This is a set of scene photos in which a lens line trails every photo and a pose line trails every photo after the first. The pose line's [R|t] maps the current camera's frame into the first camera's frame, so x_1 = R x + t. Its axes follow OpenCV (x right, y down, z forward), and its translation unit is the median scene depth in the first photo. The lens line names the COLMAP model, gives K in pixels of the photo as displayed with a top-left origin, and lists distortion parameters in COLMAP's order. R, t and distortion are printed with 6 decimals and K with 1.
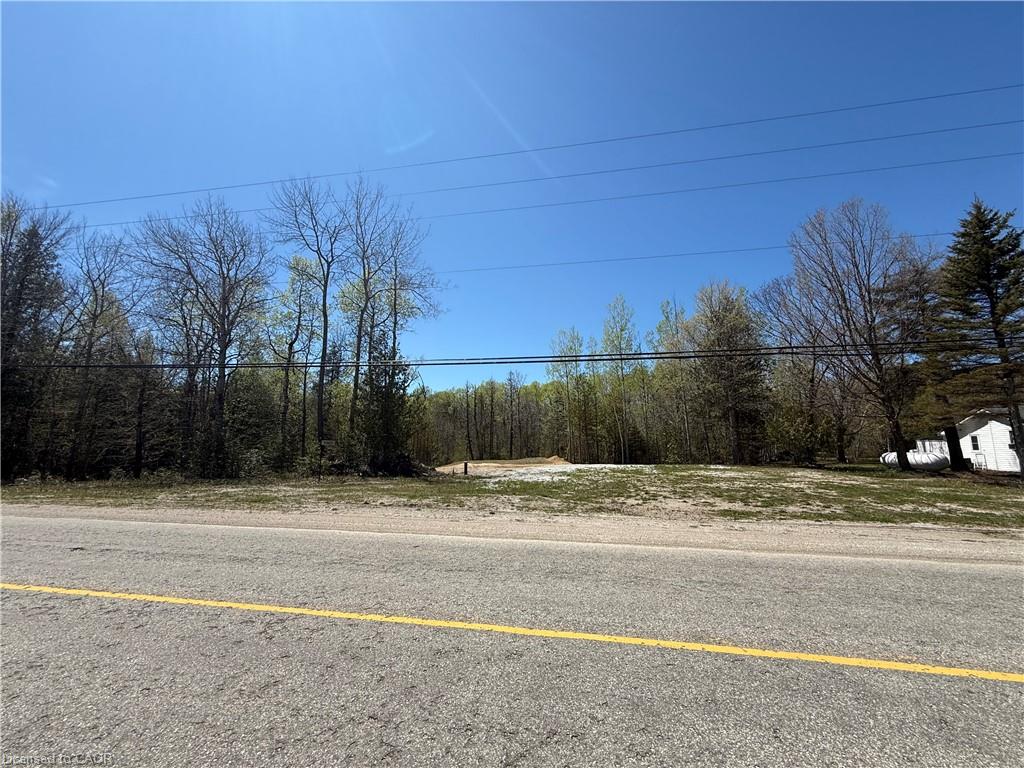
lens RADIAL K [[407.9, 0, 508.4], [0, 407.9, 381.6], [0, 0, 1]] dist [0.000144, 0.000222]
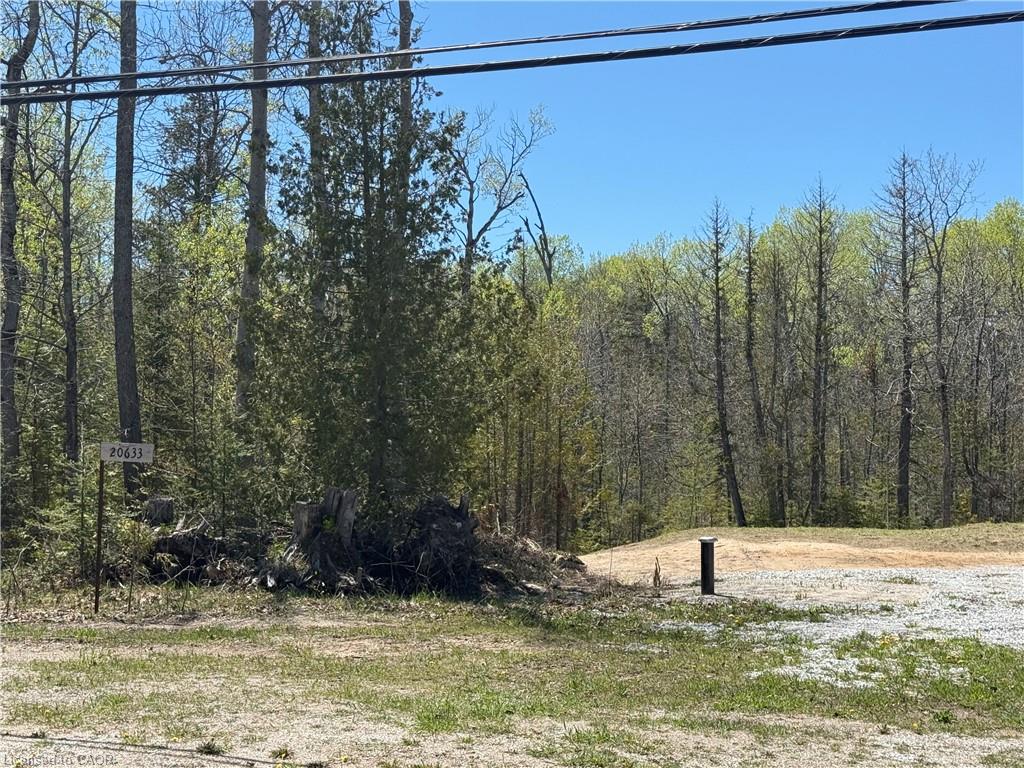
lens RADIAL K [[1561.2, 0, 511.3], [0, 1561.2, 390.5], [0, 0, 1]] dist [0.178868, -0.216880]
pose [[0.972868, 0.002345, -0.231349, -0.006558], [0.022901, 0.994062, 0.106380, 0.014855], [0.230224, -0.108792, 0.967037, 0.114511]]
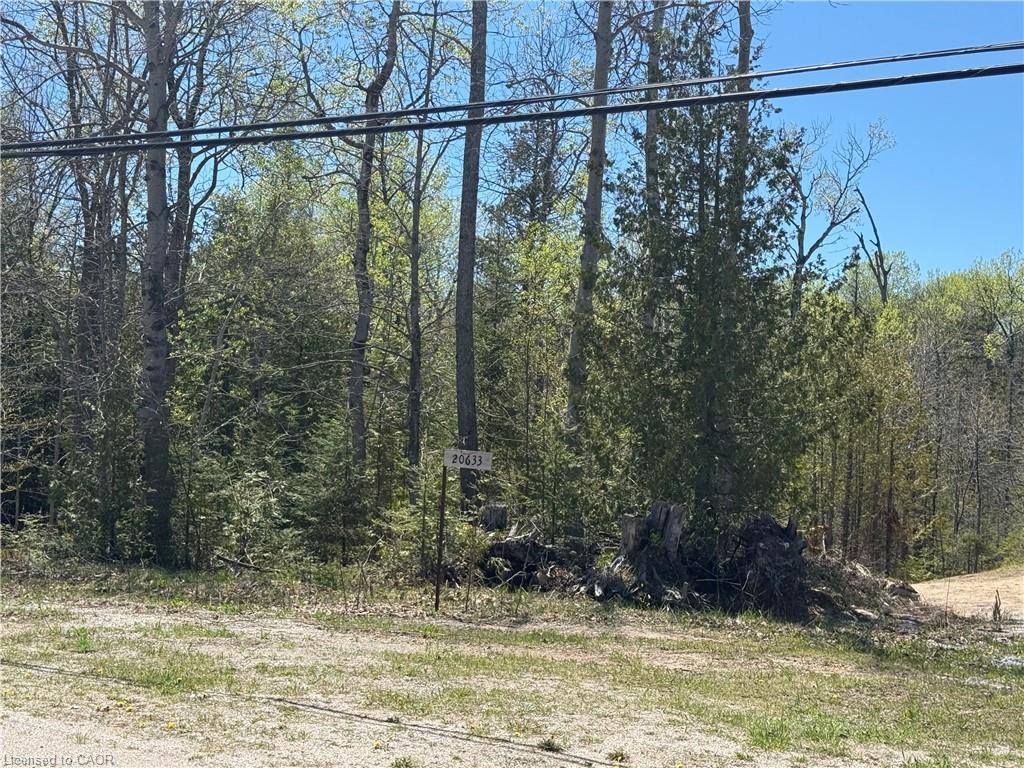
lens RADIAL K [[1561.2, 0, 511.3], [0, 1561.2, 390.5], [0, 0, 1]] dist [0.178868, -0.216880]
pose [[0.905148, 0.024194, -0.424408, -0.007811], [0.016743, 0.995575, 0.092464, 0.013903], [0.424767, -0.090799, 0.900738, 0.105866]]
